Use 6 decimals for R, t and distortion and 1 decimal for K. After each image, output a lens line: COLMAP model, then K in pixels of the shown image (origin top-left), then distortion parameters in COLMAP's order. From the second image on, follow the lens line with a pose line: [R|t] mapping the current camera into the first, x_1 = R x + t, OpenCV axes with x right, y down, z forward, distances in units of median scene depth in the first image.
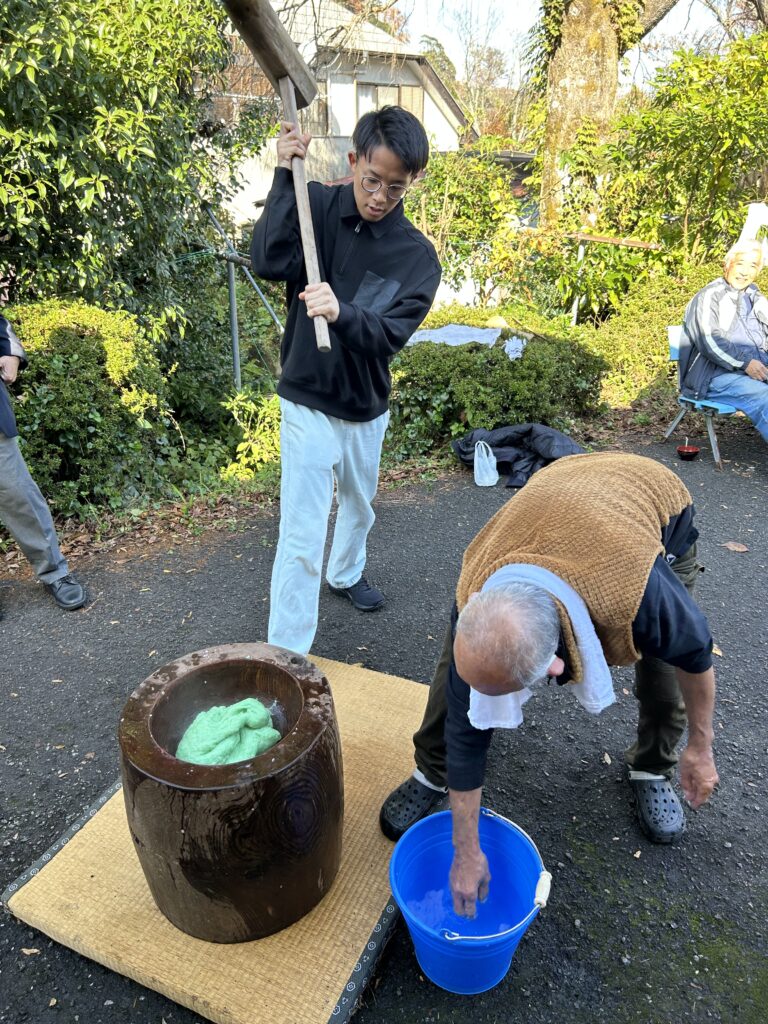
lens RADIAL K [[775.9, 0, 383.5], [0, 775.9, 510.4], [0, 0, 1]] dist [0.037076, -0.028513]
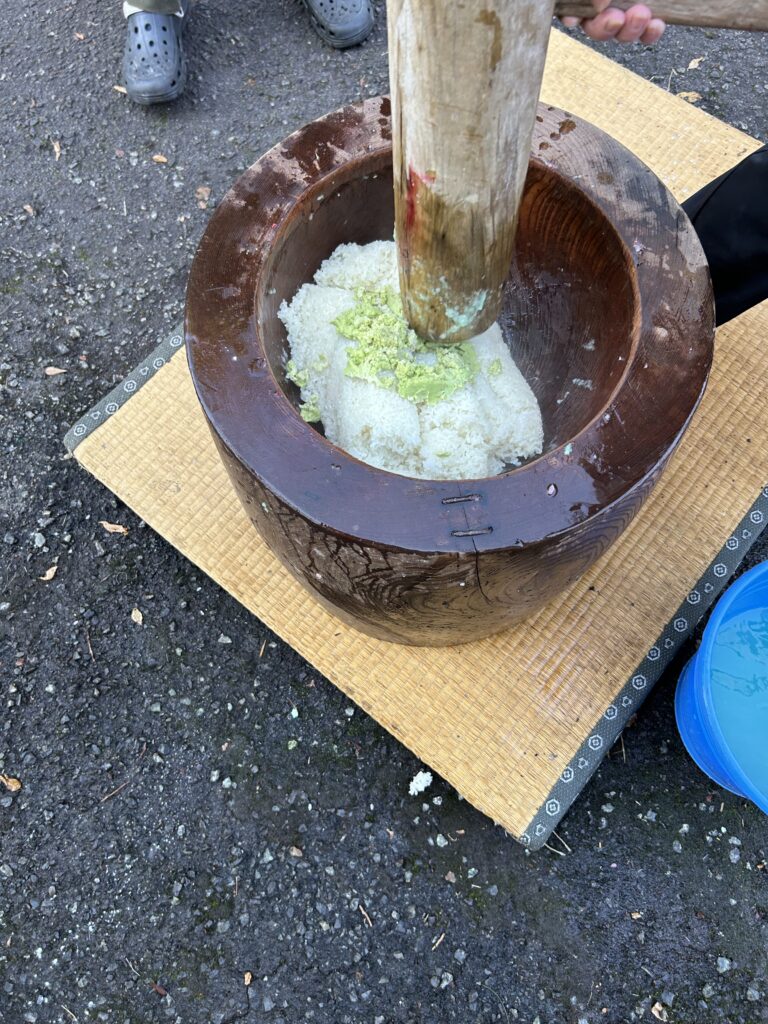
lens RADIAL K [[775.9, 0, 387.2], [0, 775.9, 512.9], [0, 0, 1]] dist [0.037076, -0.028513]
pose [[0.966371, 0.242579, -0.085343, -0.167120], [-0.111302, 0.693742, 0.711571, 0.059621], [0.231818, -0.678143, 0.697411, 0.577896]]
